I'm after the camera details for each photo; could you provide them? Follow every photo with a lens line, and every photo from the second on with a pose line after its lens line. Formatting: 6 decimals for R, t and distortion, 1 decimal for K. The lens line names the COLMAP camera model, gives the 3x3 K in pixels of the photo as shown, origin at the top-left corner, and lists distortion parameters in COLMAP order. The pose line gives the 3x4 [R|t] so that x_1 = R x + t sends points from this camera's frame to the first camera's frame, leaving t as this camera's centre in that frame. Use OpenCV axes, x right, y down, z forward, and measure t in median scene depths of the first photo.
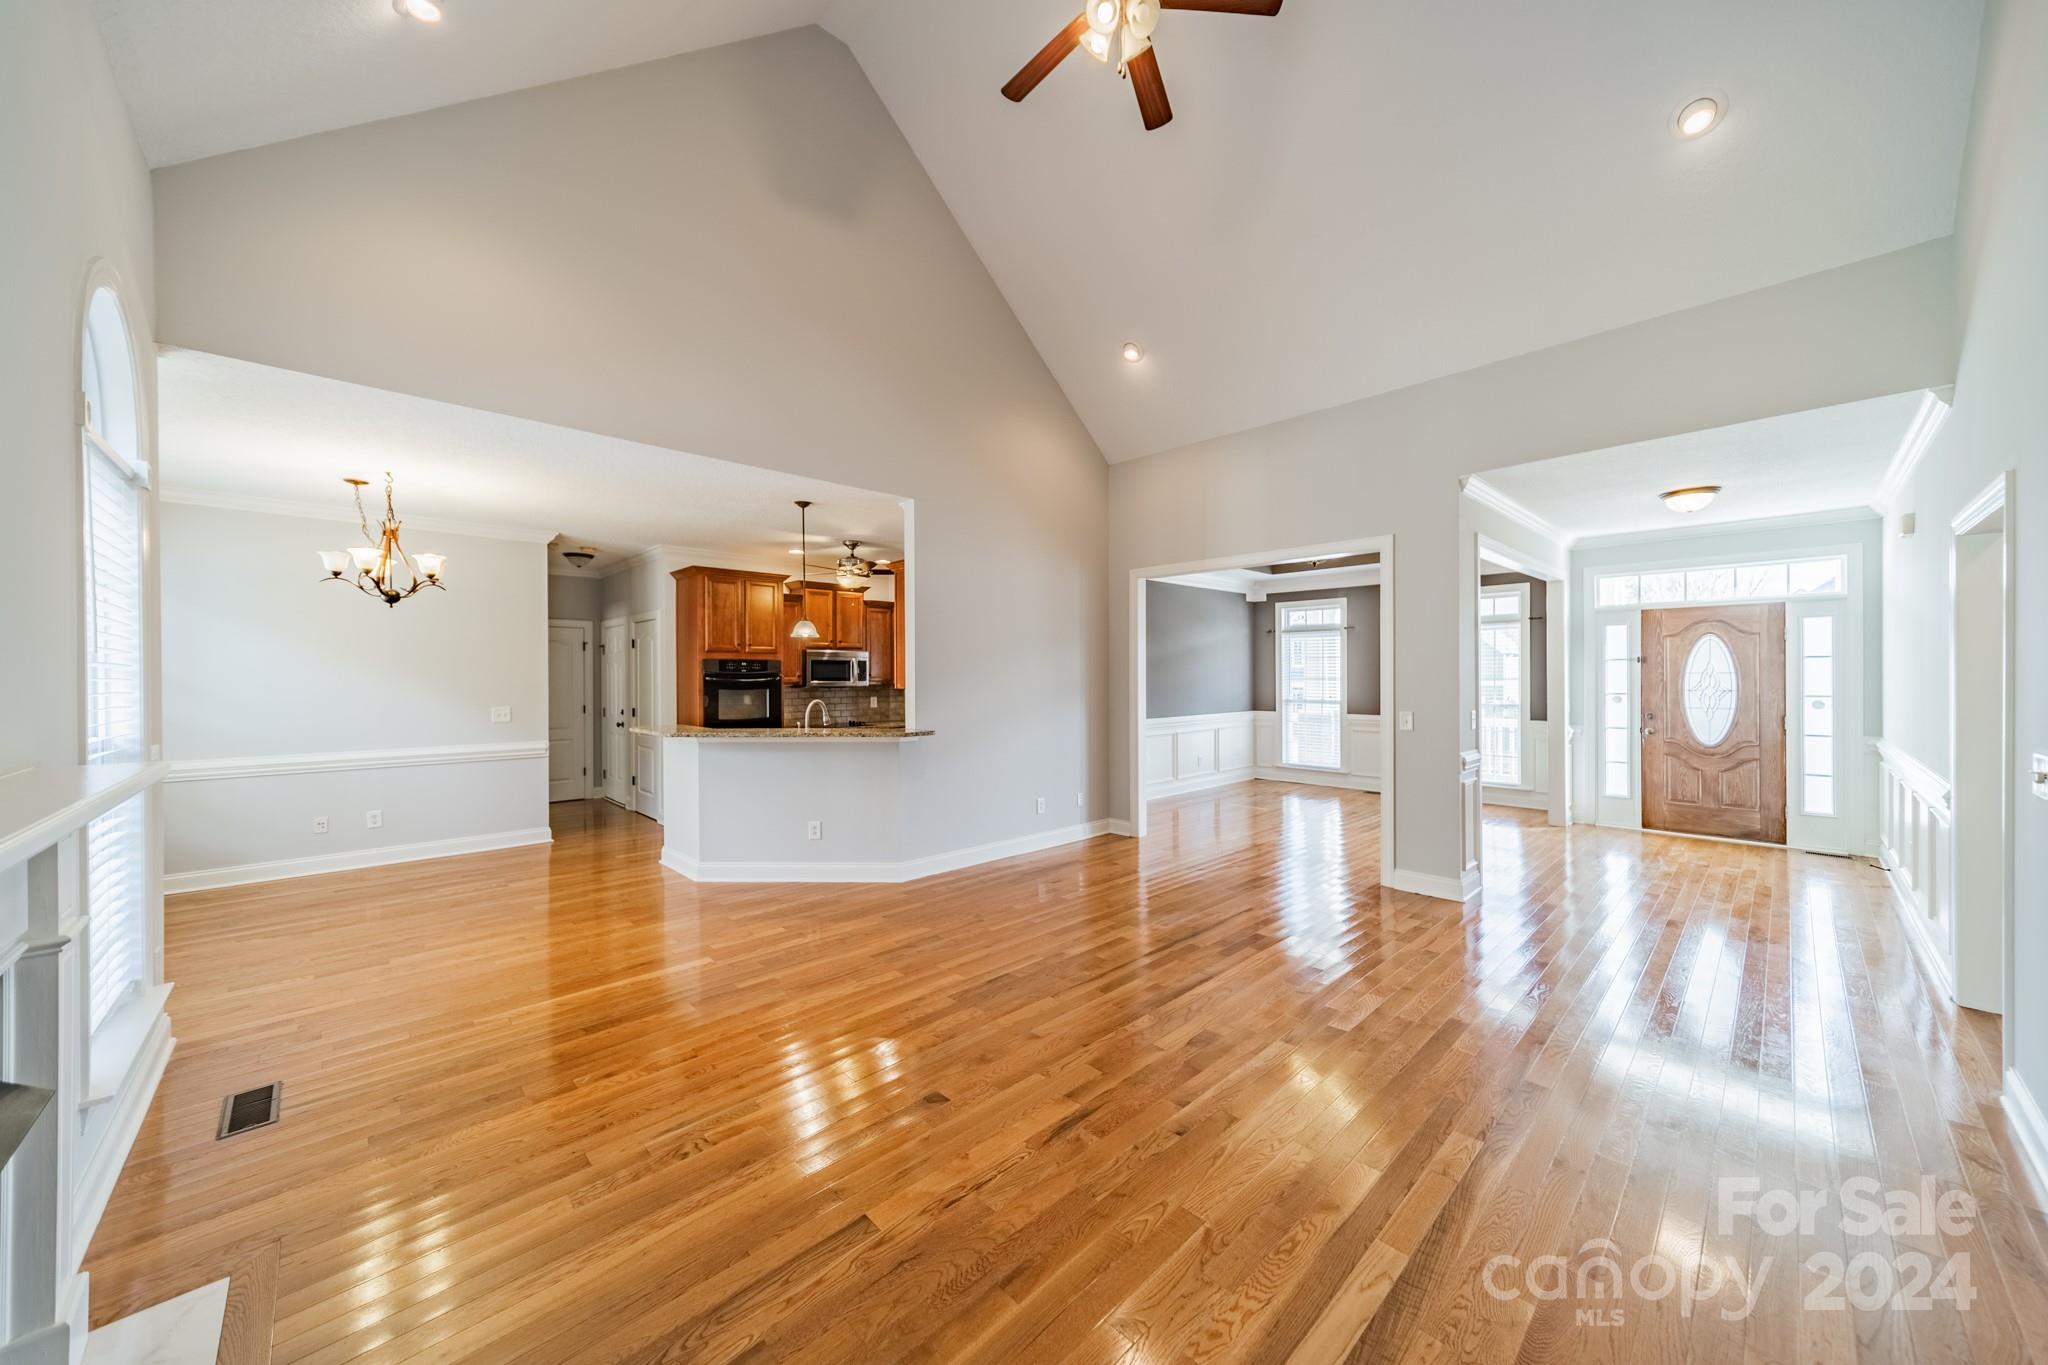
lens RADIAL K [[724.3, 0, 1024.8], [0, 724.3, 678.0], [0, 0, 1]] dist [0.005220, -0.000224]
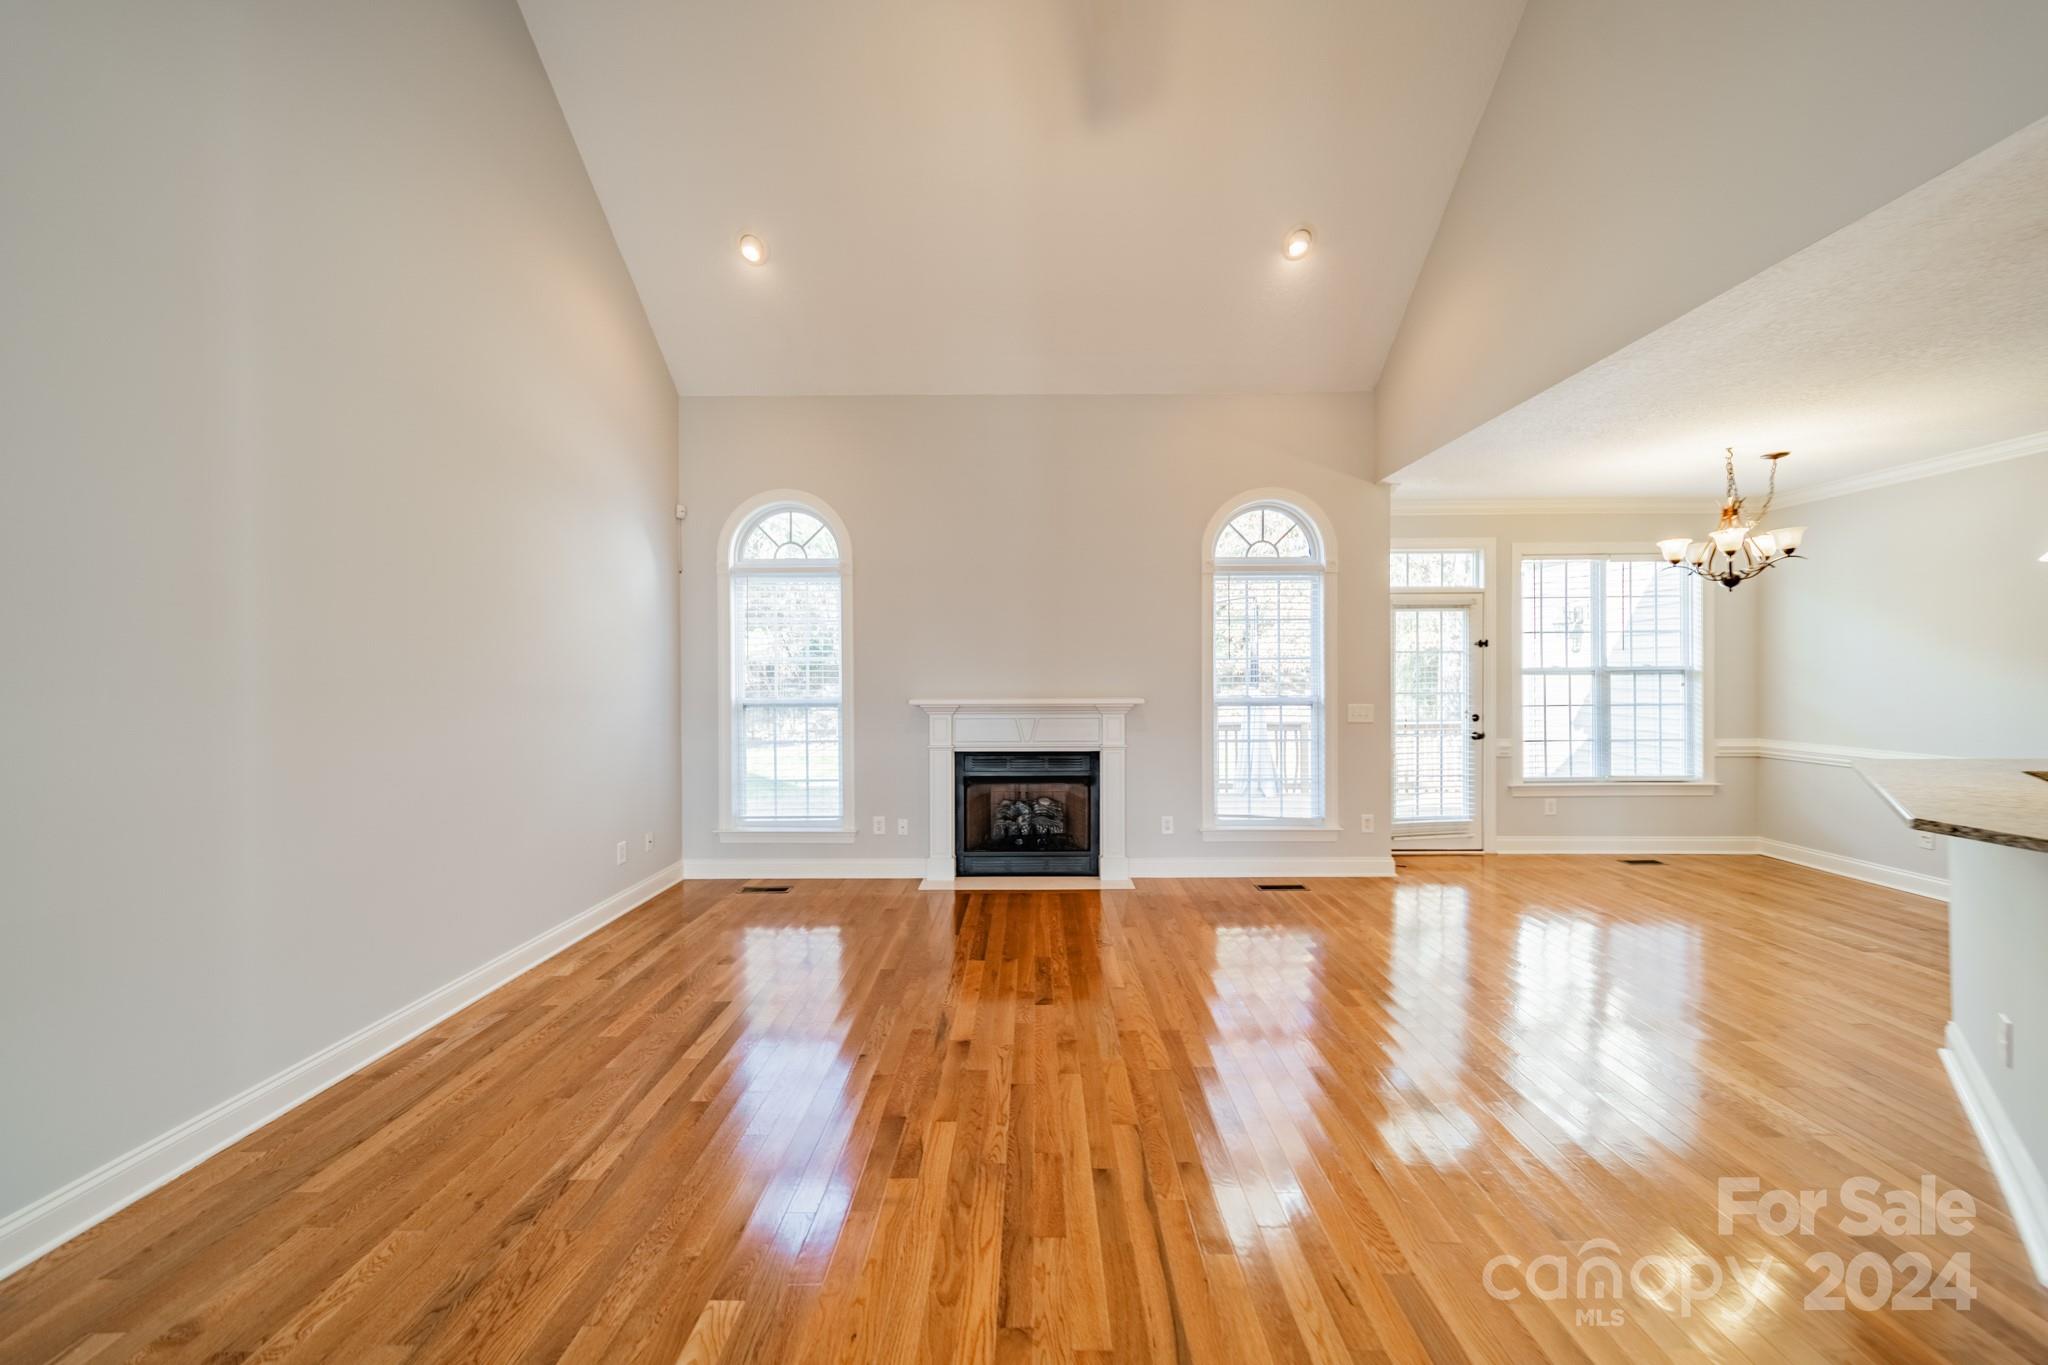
lens RADIAL K [[692.6, 0, 1029.1], [0, 692.6, 677.4], [0, 0, 1]] dist [0.010694, -0.000001]
pose [[-0.685821, 0.006019, -0.727745, 0.297121], [0.003219, 0.999981, 0.005237, 0.004984], [0.727763, 0.001249, -0.685827, 0.697754]]
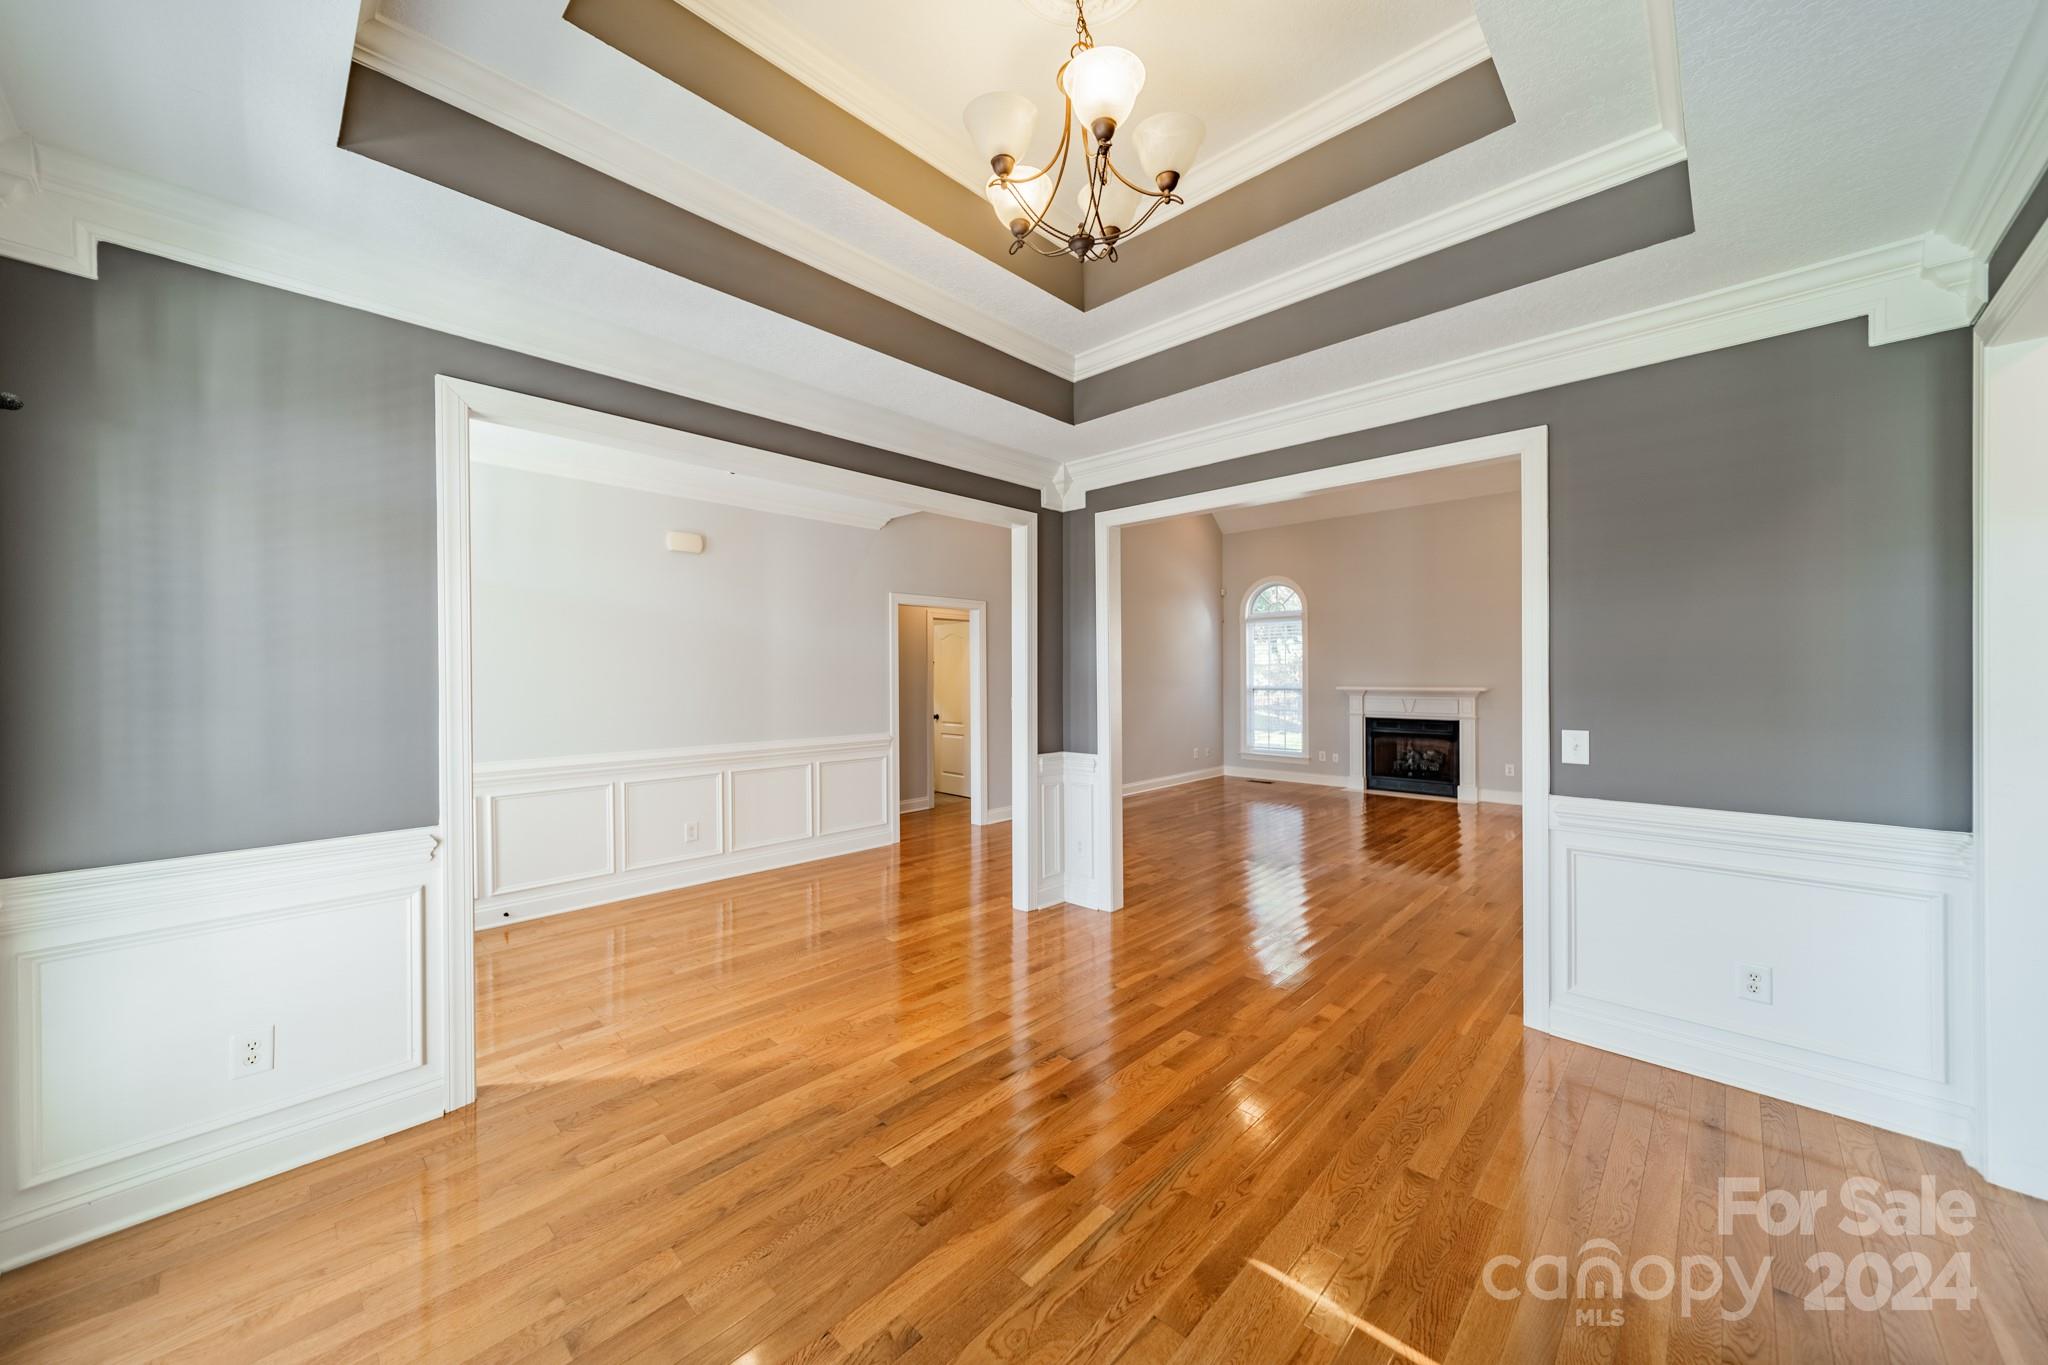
lens RADIAL K [[724.3, 0, 1033.9], [0, 724.3, 676.9], [0, 0, 1]] dist [0.005220, -0.000224]
pose [[-0.997239, 0.008873, -0.073730, 0.529843], [0.008307, 0.999934, 0.007976, -0.003536], [0.073796, 0.007342, -0.997246, 1.432650]]
